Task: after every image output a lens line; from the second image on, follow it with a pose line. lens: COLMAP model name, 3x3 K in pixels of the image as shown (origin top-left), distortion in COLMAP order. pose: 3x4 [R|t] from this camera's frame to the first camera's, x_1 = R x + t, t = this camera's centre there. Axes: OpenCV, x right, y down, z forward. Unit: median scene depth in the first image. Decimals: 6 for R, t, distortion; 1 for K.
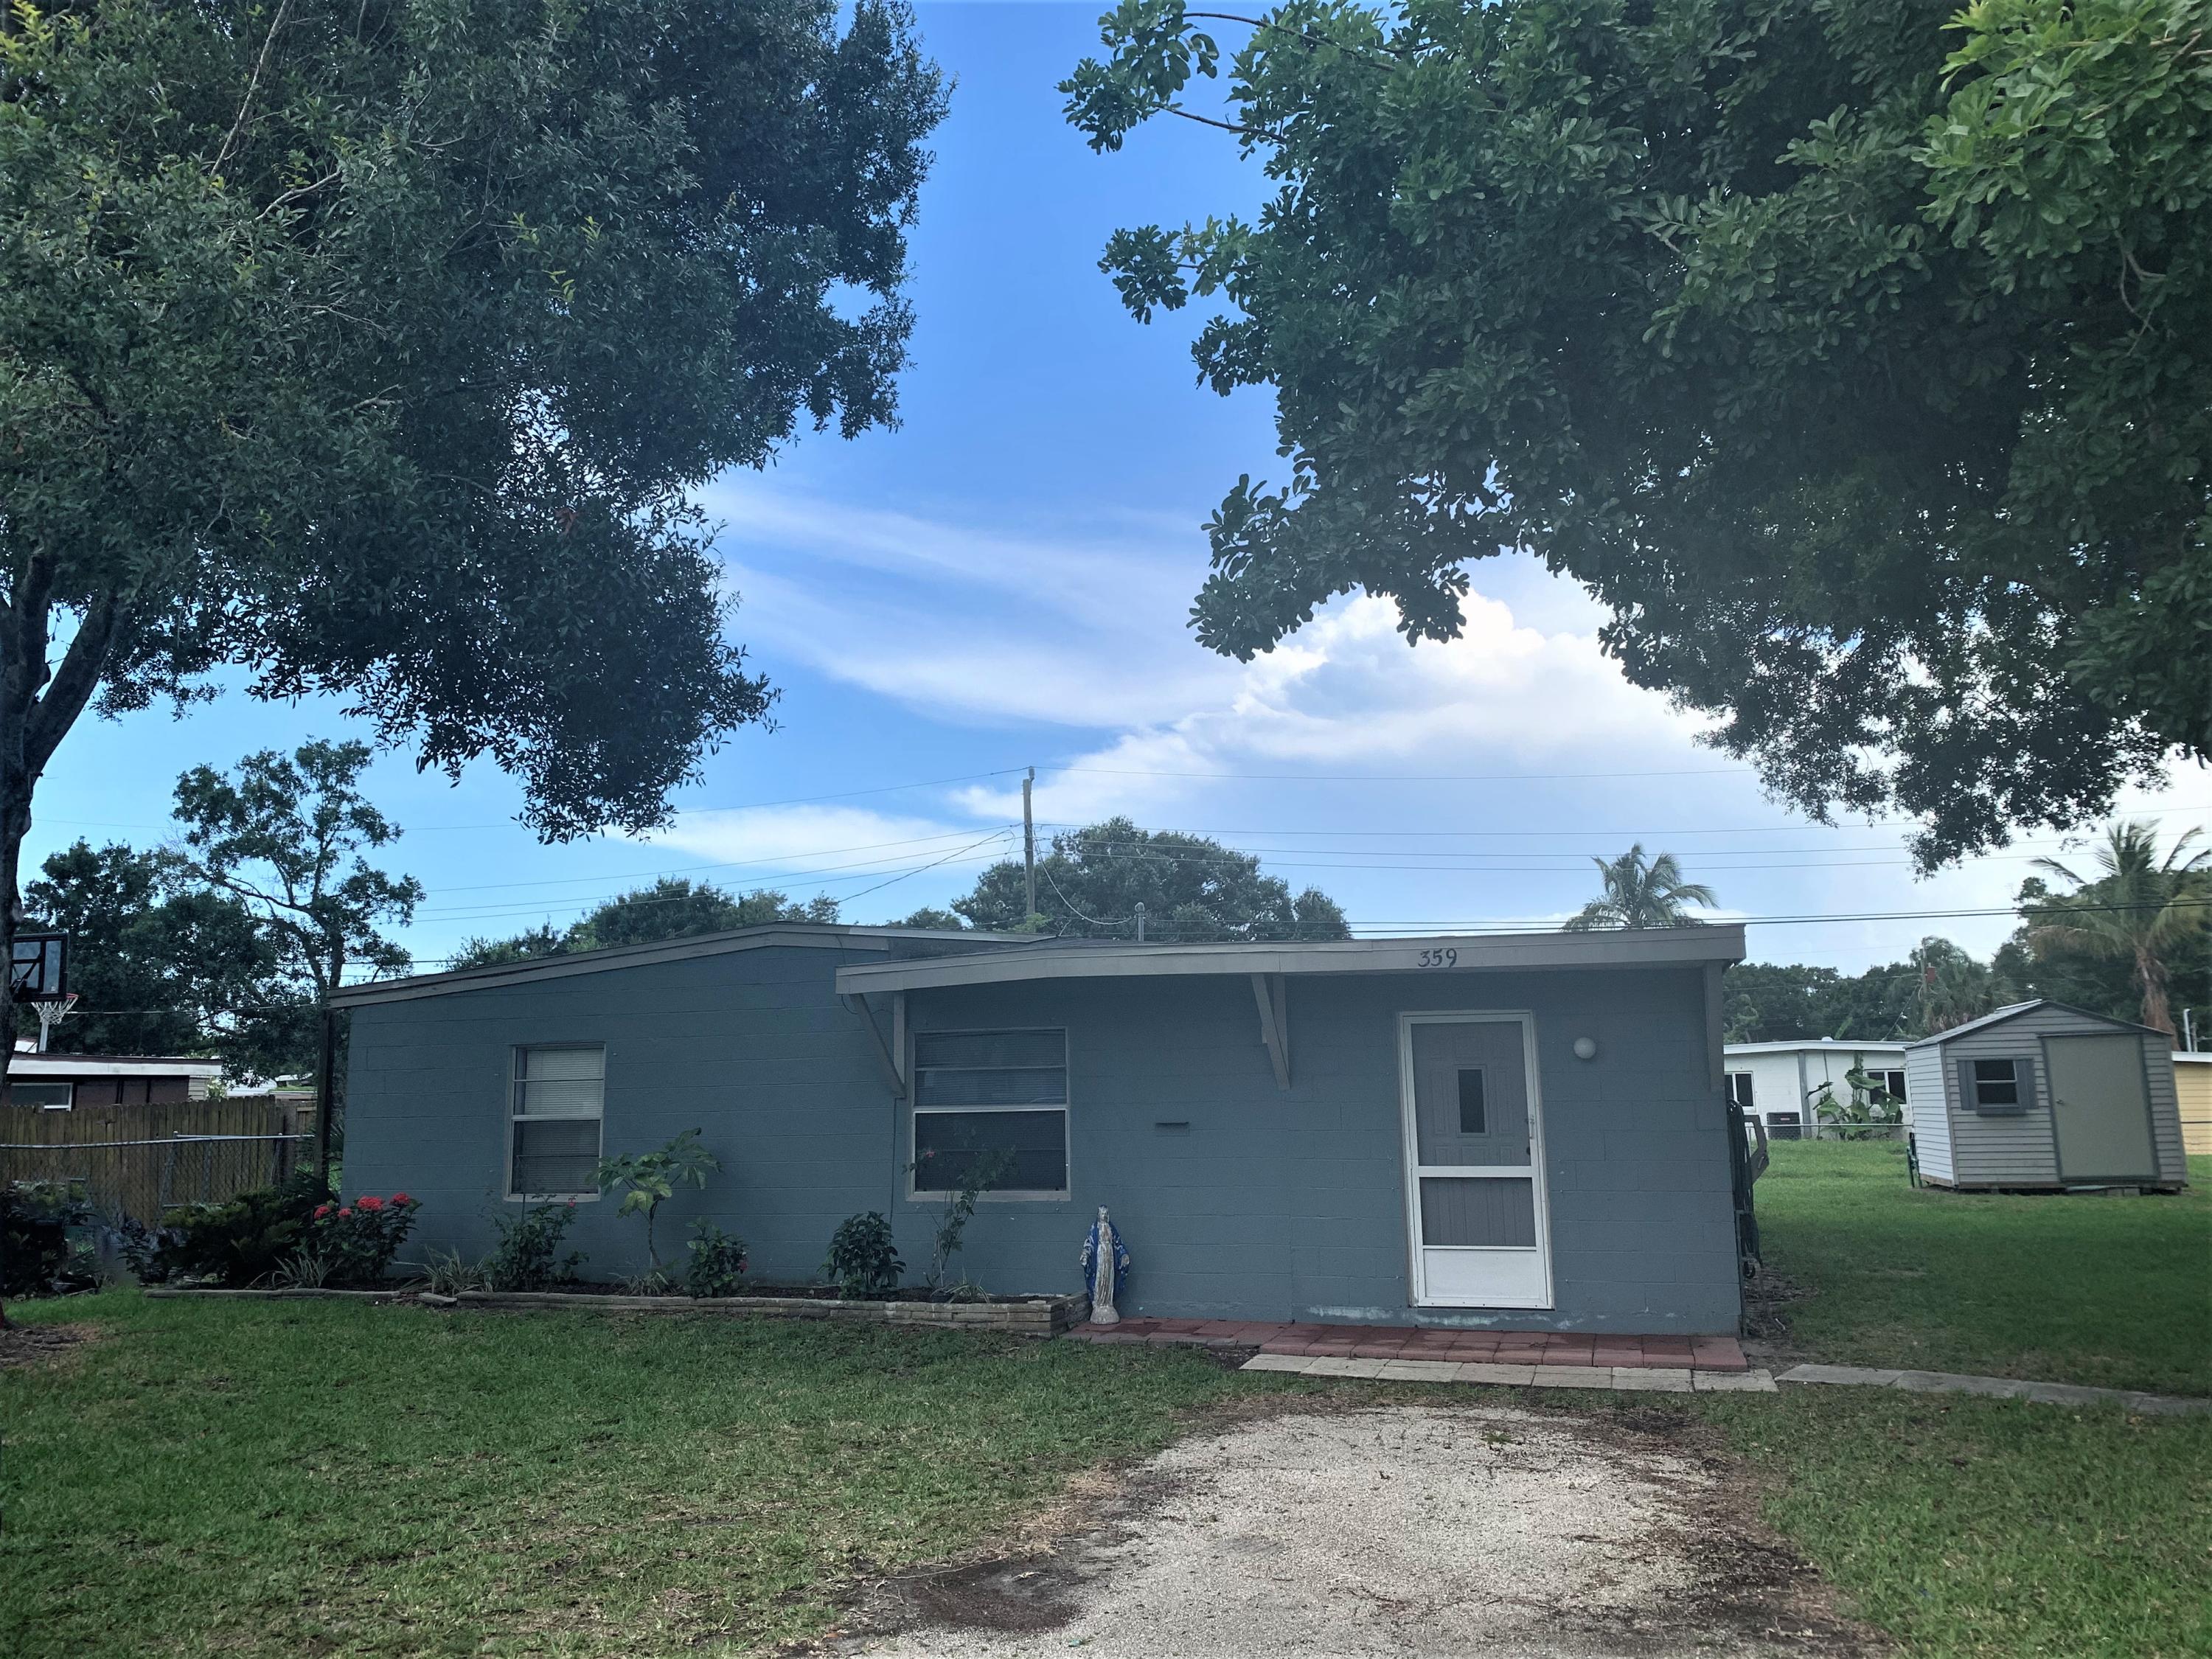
lens RADIAL K [[1709.8, 0, 1104.3], [0, 1709.8, 776.1], [0, 0, 1]] dist [0.046775, -0.078108]
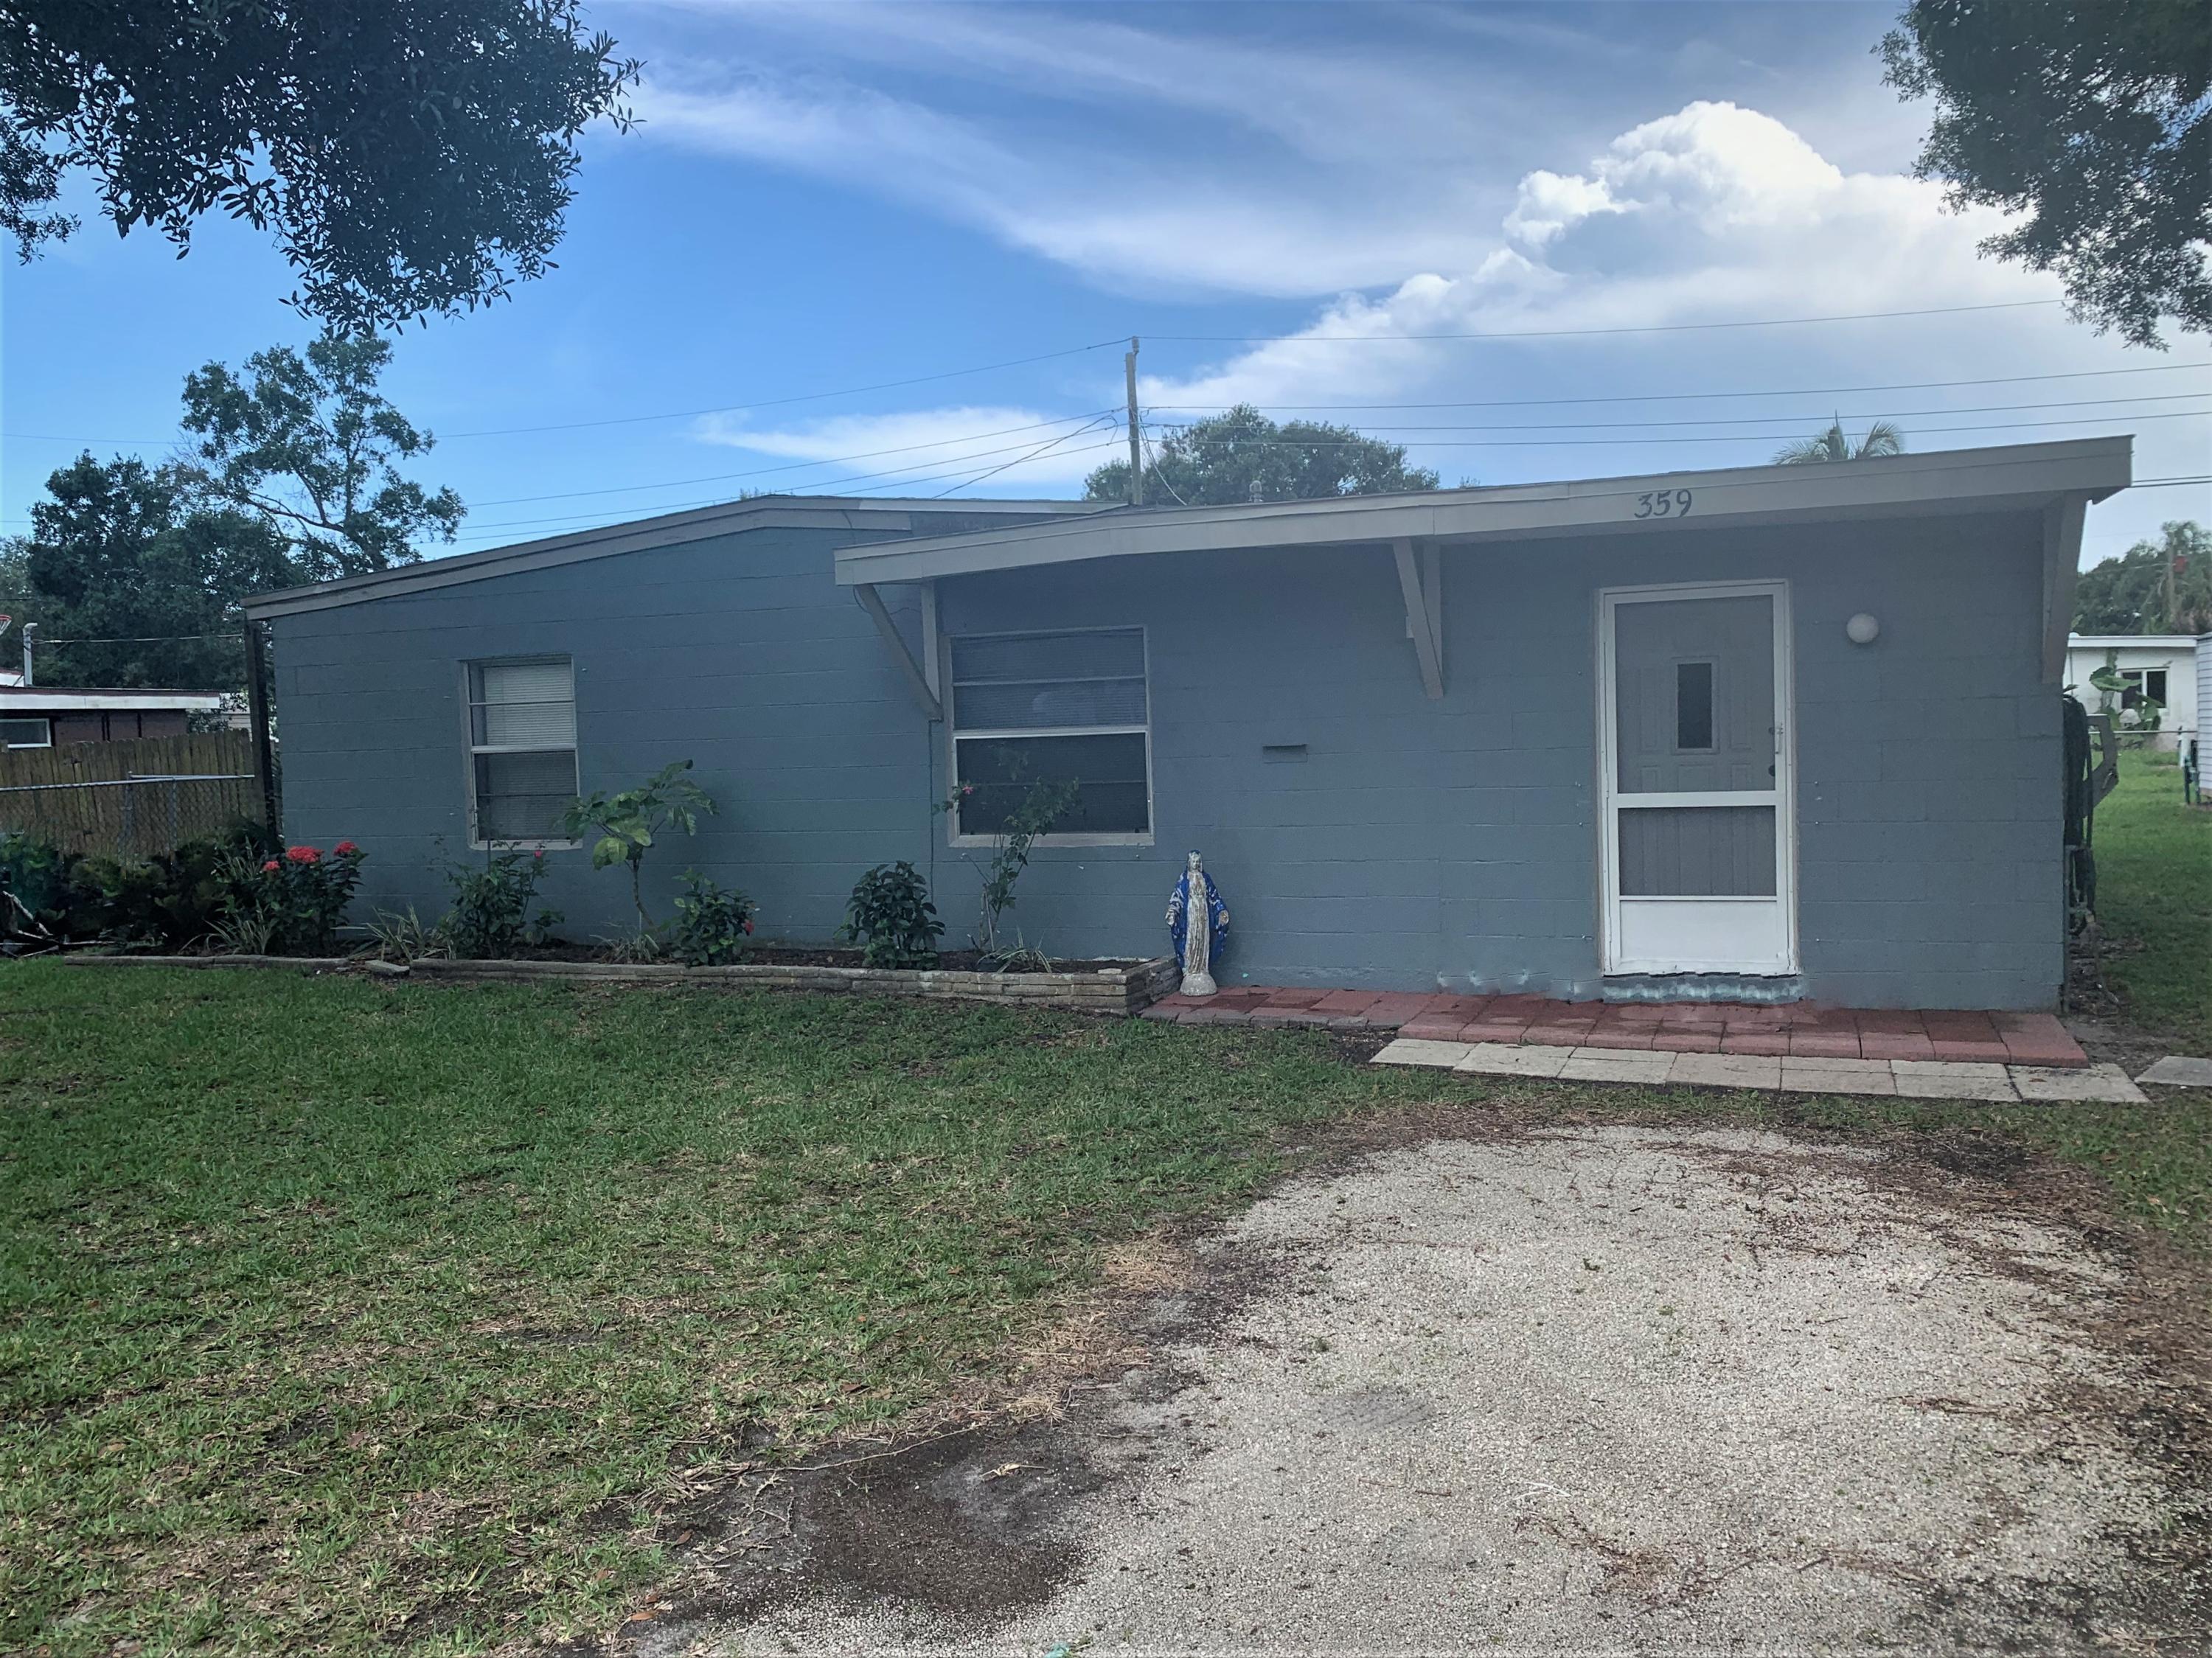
lens RADIAL K [[1792.2, 0, 1094.9], [0, 1792.2, 837.5], [0, 0, 1]] dist [0.087580, -0.140314]
pose [[0.996649, -0.012416, -0.080853, 0.019800], [0.031927, 0.969064, 0.244737, 0.045248], [0.075313, -0.246498, 0.966213, 0.215141]]
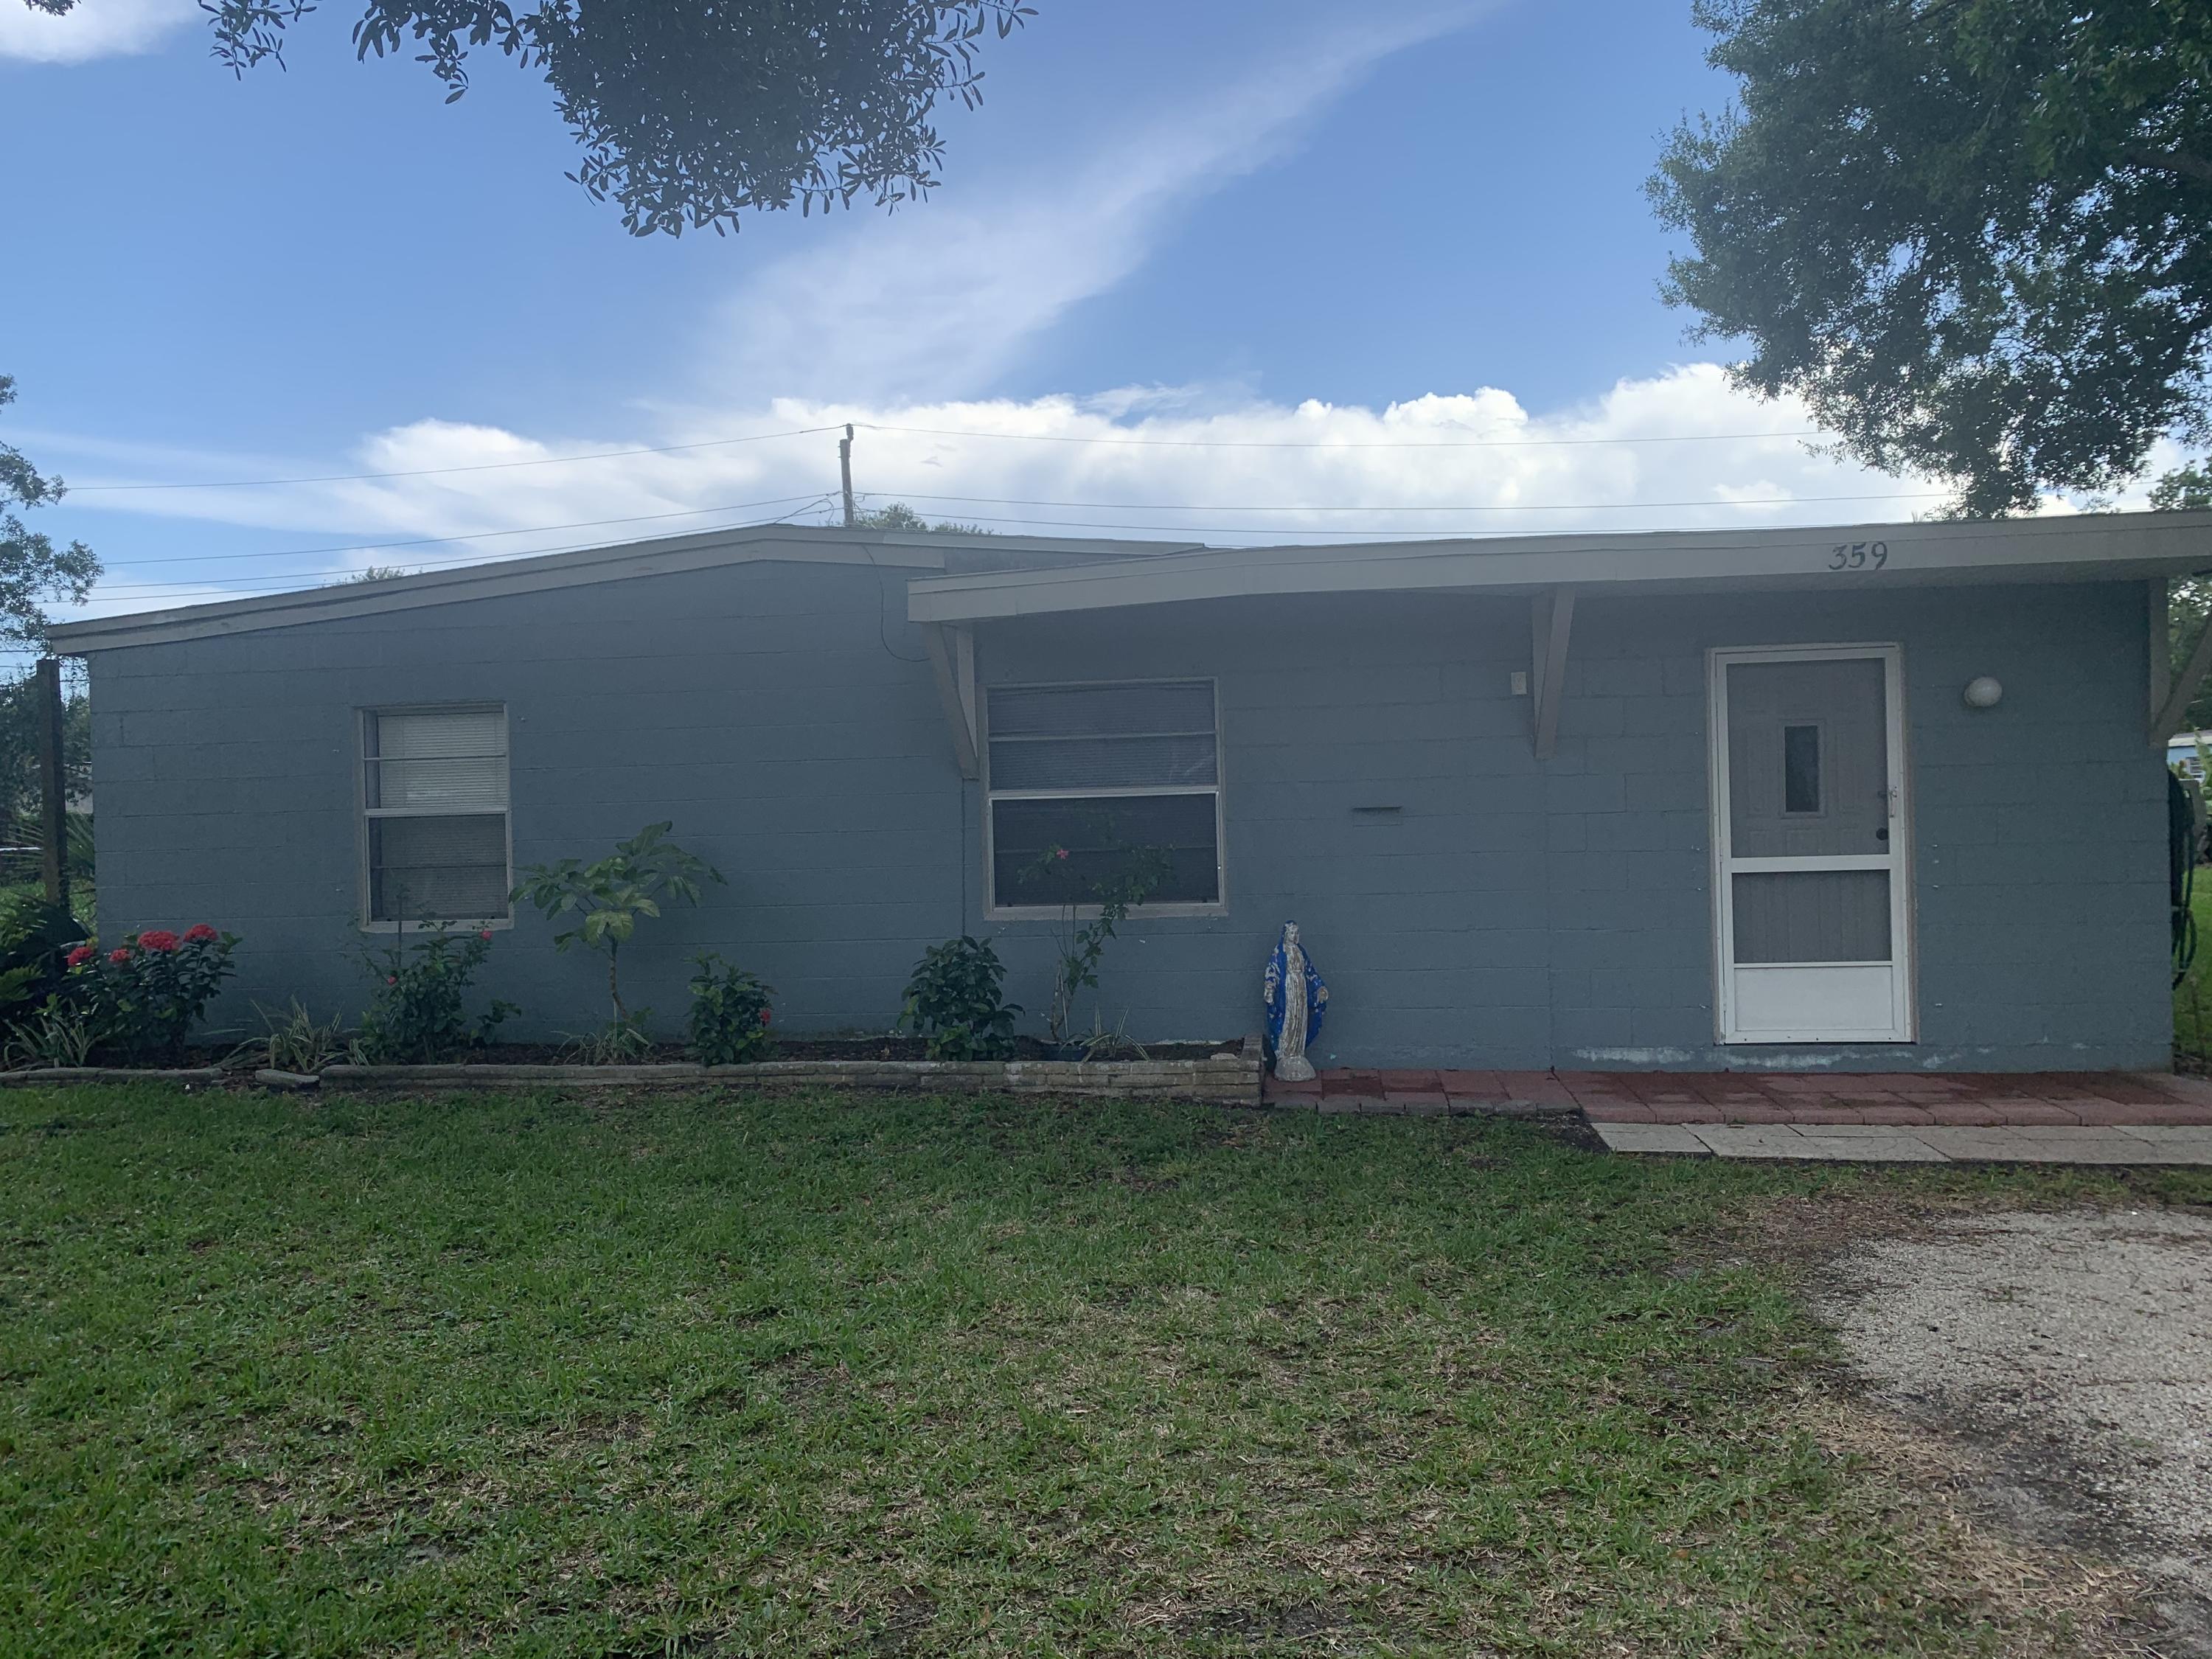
lens RADIAL K [[1698.0, 0, 1105.6], [0, 1698.0, 804.3], [0, 0, 1]] dist [0.057405, -0.071789]
pose [[0.986049, -0.010826, 0.166100, -0.191463], [-0.019329, 0.983685, 0.178858, 0.078532], [-0.165327, -0.179574, 0.969753, 0.337855]]
